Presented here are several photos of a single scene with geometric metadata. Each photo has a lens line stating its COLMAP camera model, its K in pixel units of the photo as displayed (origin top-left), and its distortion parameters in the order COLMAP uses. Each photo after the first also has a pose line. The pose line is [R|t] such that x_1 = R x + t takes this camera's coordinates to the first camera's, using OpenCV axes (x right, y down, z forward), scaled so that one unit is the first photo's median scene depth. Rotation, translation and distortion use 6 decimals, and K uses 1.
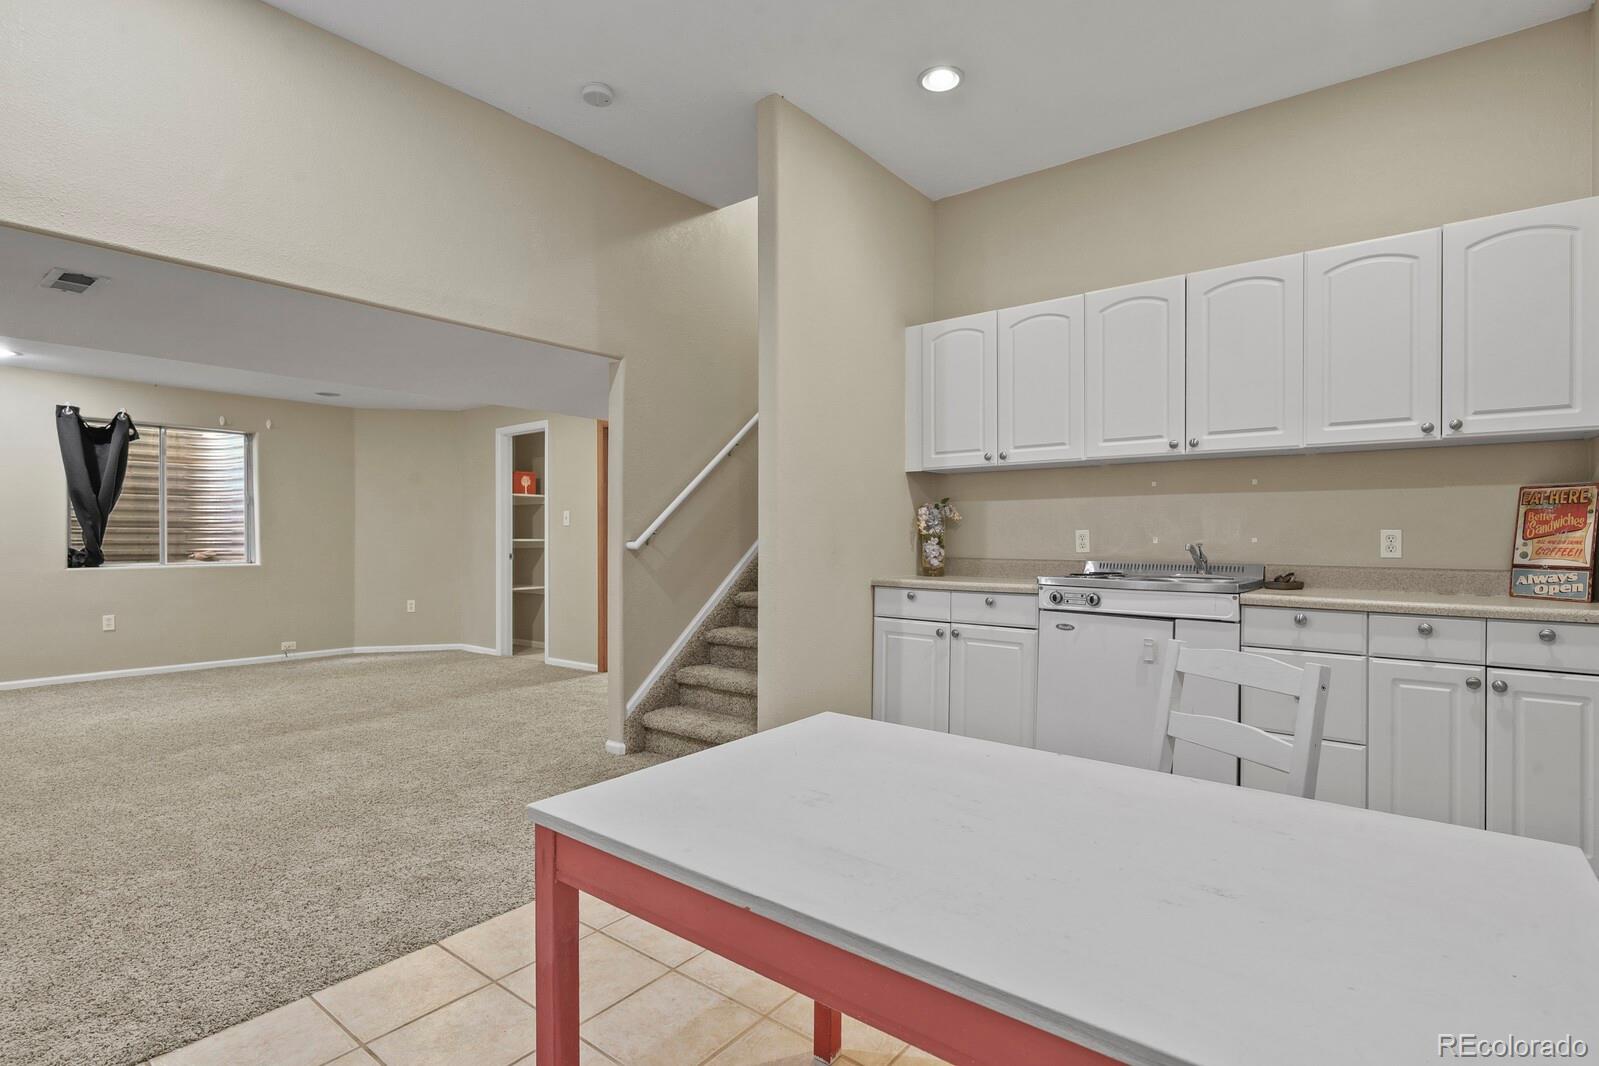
lens RADIAL K [[772.8, 0, 801.5], [0, 772.8, 537.7], [0, 0, 1]] dist [0.005176, -0.006115]
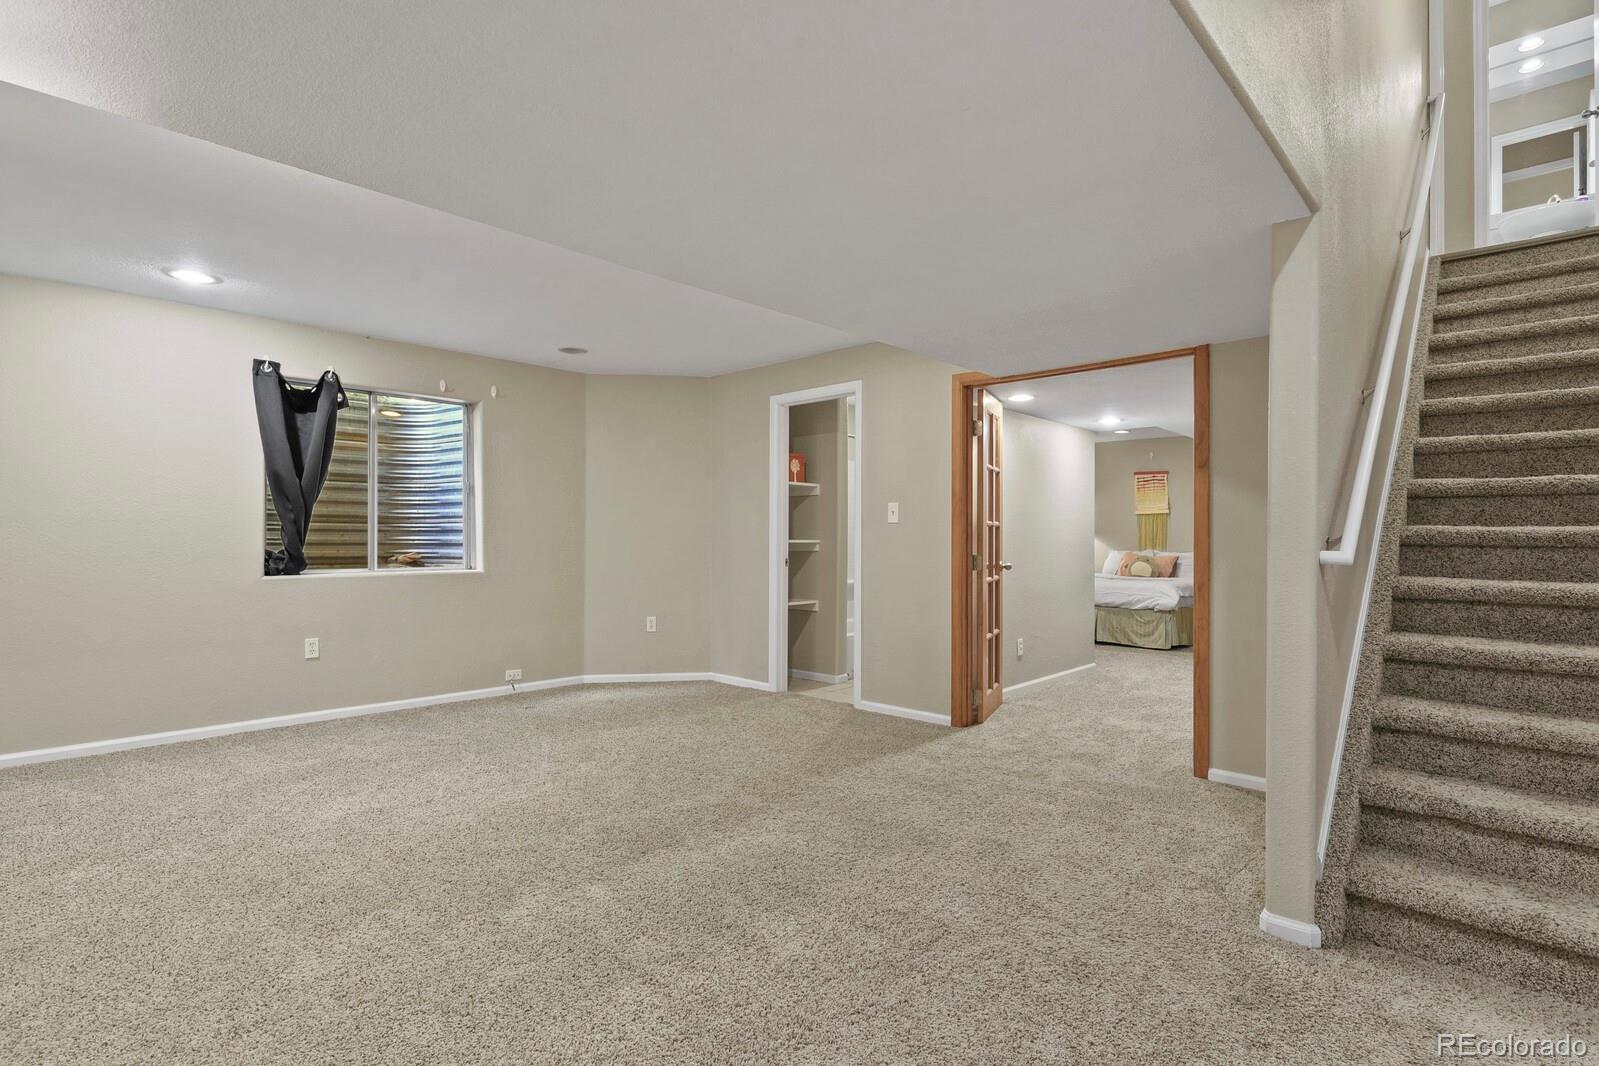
lens RADIAL K [[772.8, 0, 811.0], [0, 772.8, 533.3], [0, 0, 1]] dist [0.005176, -0.006115]
pose [[0.996866, 0.004459, -0.078987, -0.352858], [-0.004811, 0.999979, -0.004271, -0.001869], [0.078966, 0.004638, 0.996867, 0.284381]]
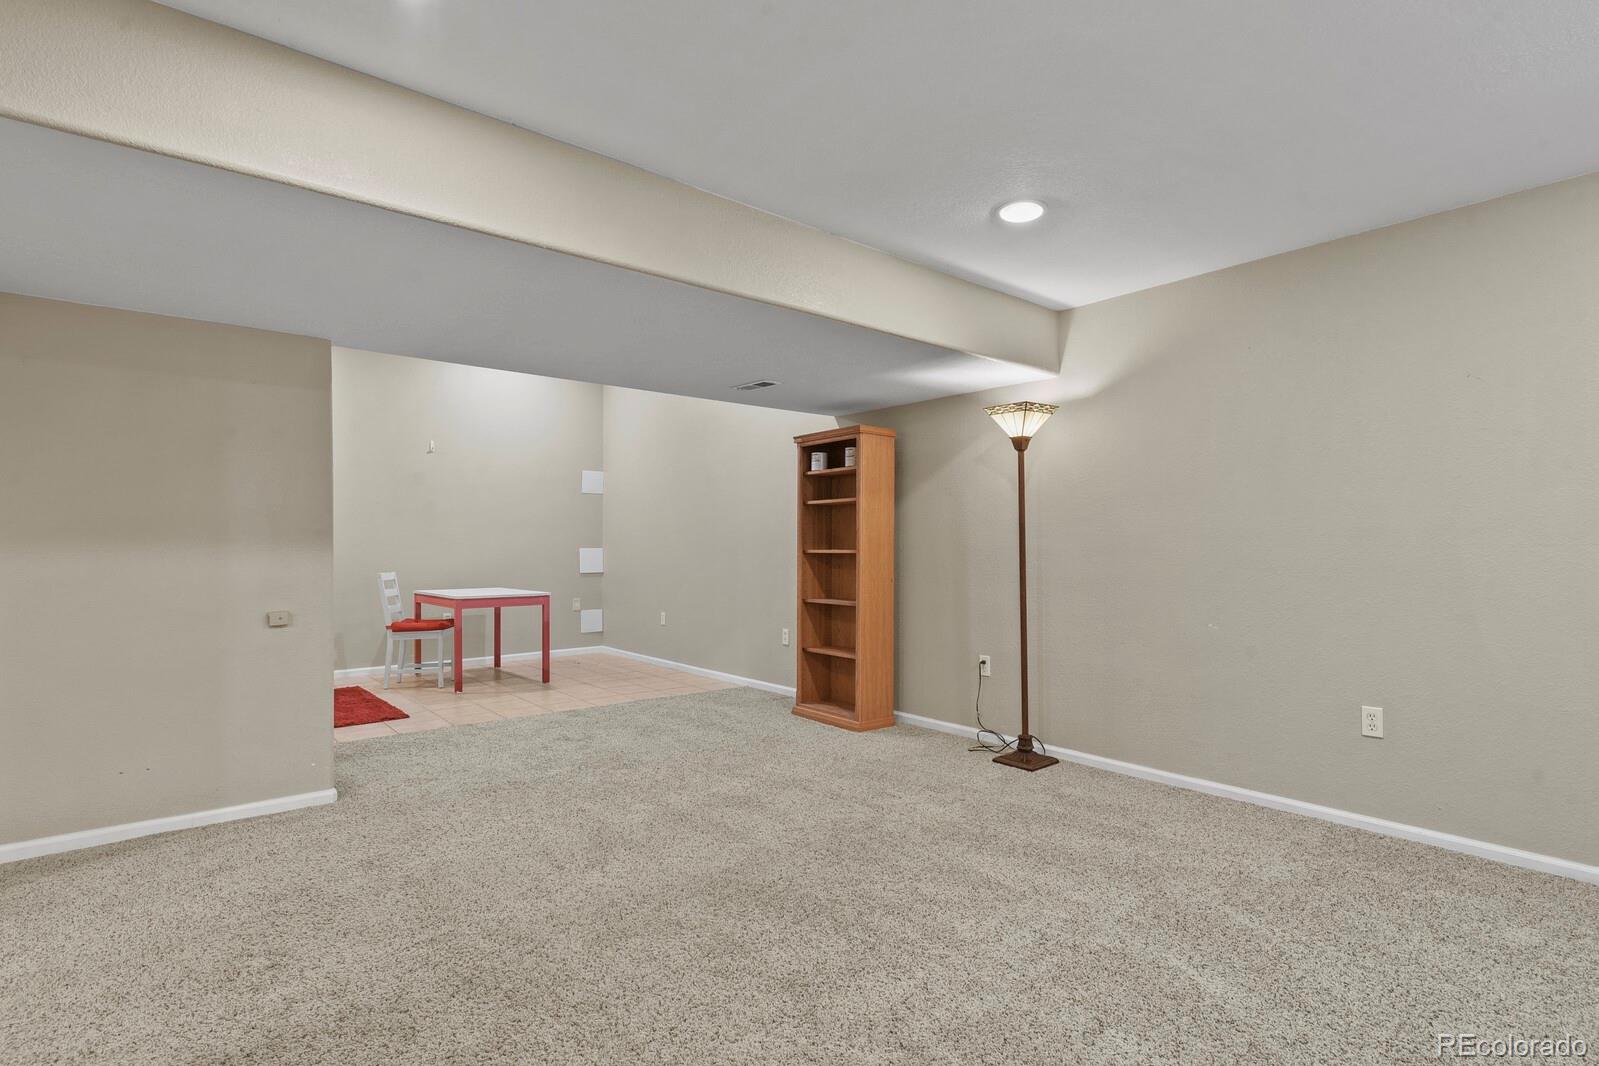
lens RADIAL K [[772.8, 0, 805.7], [0, 772.8, 542.8], [0, 0, 1]] dist [0.005176, -0.006115]
pose [[-0.981393, -0.005055, 0.191944, -0.608393], [-0.005919, 0.999975, -0.003932, -0.002949], [-0.191919, -0.004995, -0.981398, 1.156940]]
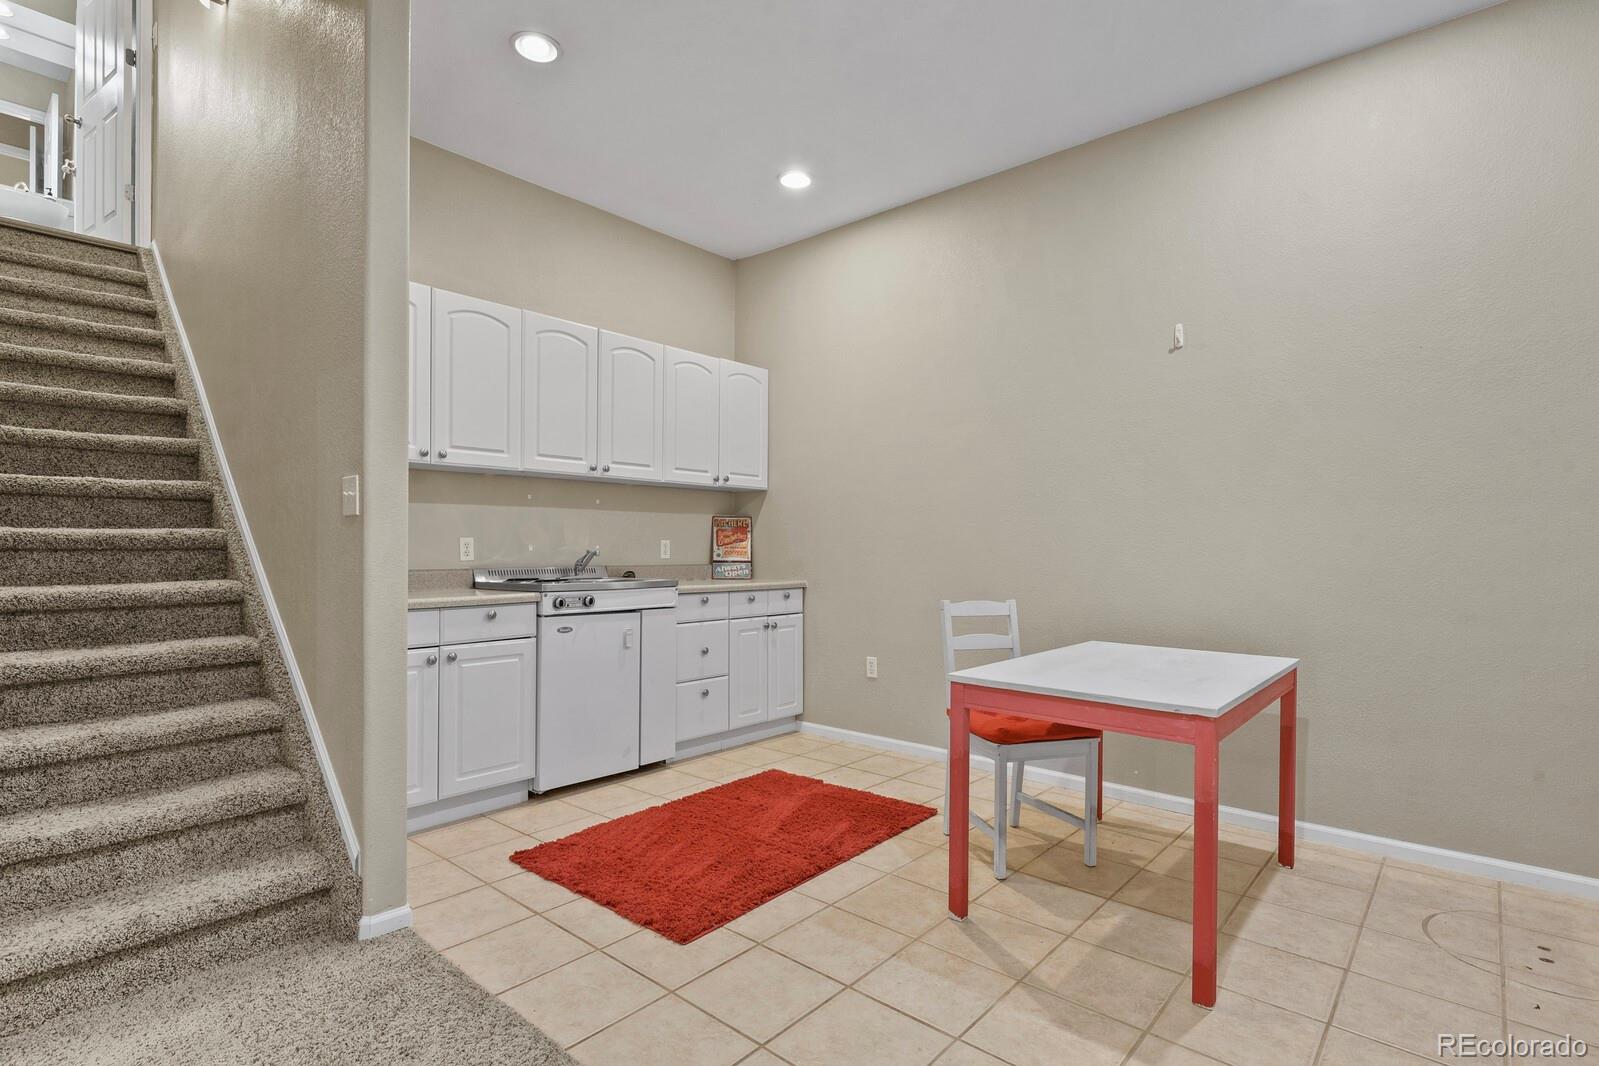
lens RADIAL K [[772.8, 0, 804.3], [0, 772.8, 545.4], [0, 0, 1]] dist [0.005176, -0.006115]
pose [[0.054783, -0.003315, 0.998493, -0.381933], [-0.002546, 0.999991, 0.003459, -0.002859], [-0.998495, -0.002732, 0.054774, 0.332686]]
